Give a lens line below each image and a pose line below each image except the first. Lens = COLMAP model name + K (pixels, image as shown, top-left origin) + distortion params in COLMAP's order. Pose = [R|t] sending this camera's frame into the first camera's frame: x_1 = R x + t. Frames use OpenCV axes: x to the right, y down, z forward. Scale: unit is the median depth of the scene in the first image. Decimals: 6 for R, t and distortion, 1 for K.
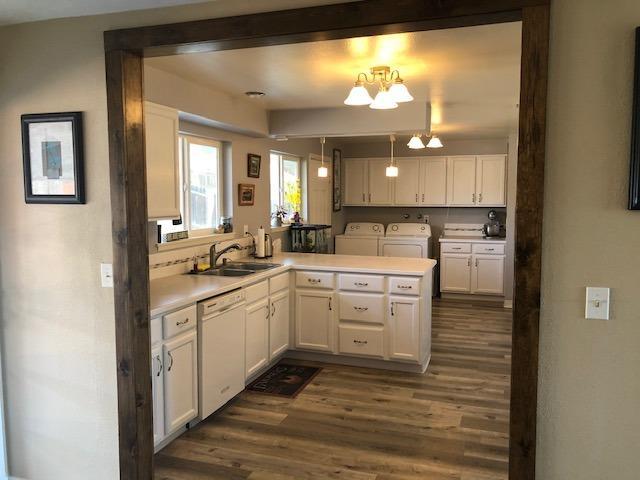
lens RADIAL K [[527.1, 0, 319.5], [0, 527.1, 240.4], [0, 0, 1]] dist [0.039306, -0.053378]
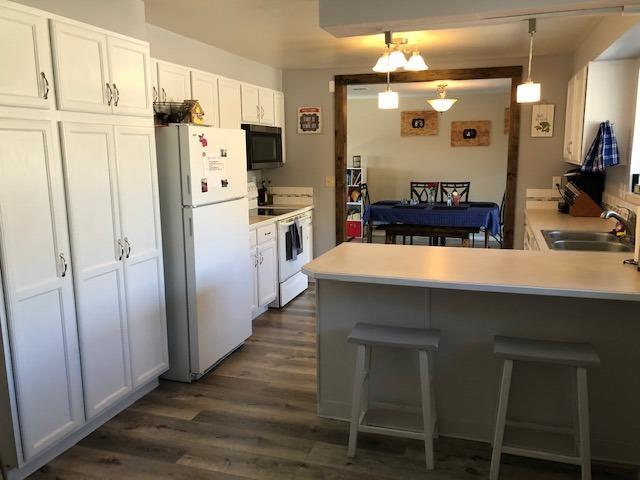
lens RADIAL K [[527.1, 0, 321.6], [0, 527.1, 241.1], [0, 0, 1]] dist [0.039306, -0.053378]
pose [[-0.999831, 0.010970, -0.014745, 0.238092], [0.006839, 0.966786, 0.255494, -0.139097], [0.017058, 0.255350, -0.966698, 1.704731]]
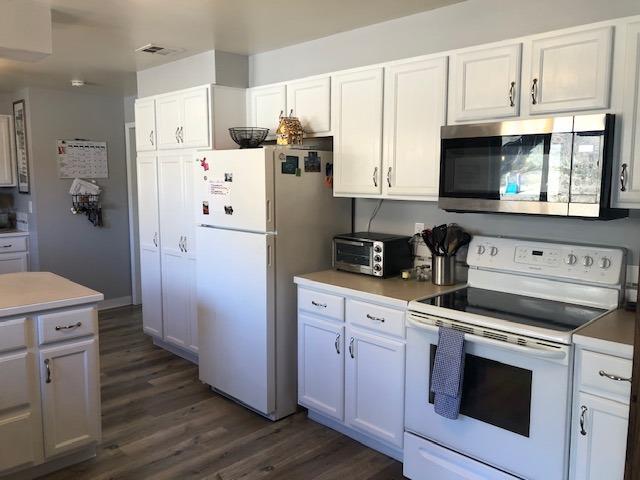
lens RADIAL K [[527.1, 0, 321.0], [0, 527.1, 236.8], [0, 0, 1]] dist [0.039306, -0.053378]
pose [[0.439592, -0.105136, 0.892023, -0.218960], [0.078271, 0.993832, 0.078563, -0.032200], [-0.894781, 0.035284, 0.445109, 0.483657]]
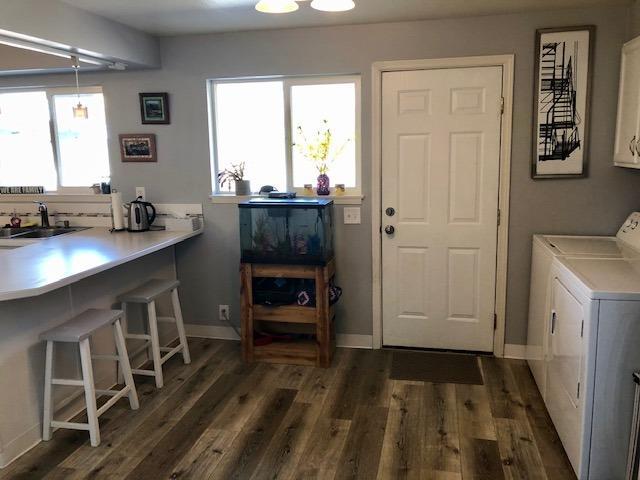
lens RADIAL K [[527.1, 0, 318.8], [0, 527.1, 237.9], [0, 0, 1]] dist [0.039306, -0.053378]
pose [[0.109275, 0.156309, -0.981645, 0.782679], [-0.069974, 0.986318, 0.149264, -0.105621], [0.991545, 0.052379, 0.118718, 1.370231]]
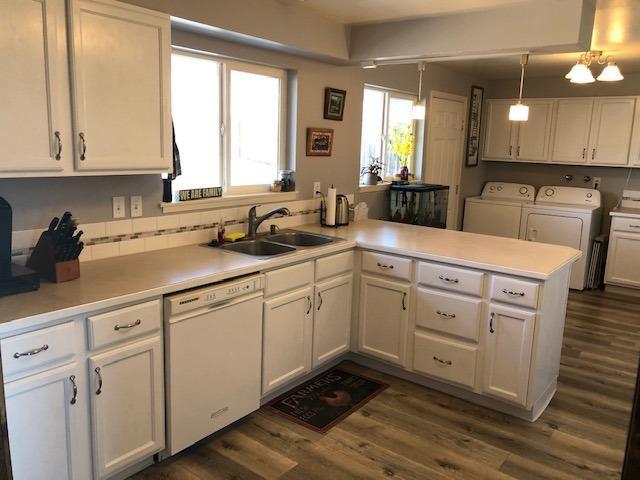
lens RADIAL K [[527.1, 0, 319.9], [0, 527.1, 237.5], [0, 0, 1]] dist [0.039306, -0.053378]
pose [[0.947746, 0.088189, -0.306595, 0.126671], [-0.059426, 0.993015, 0.101933, -0.031496], [0.313443, -0.078387, 0.946366, 0.306415]]
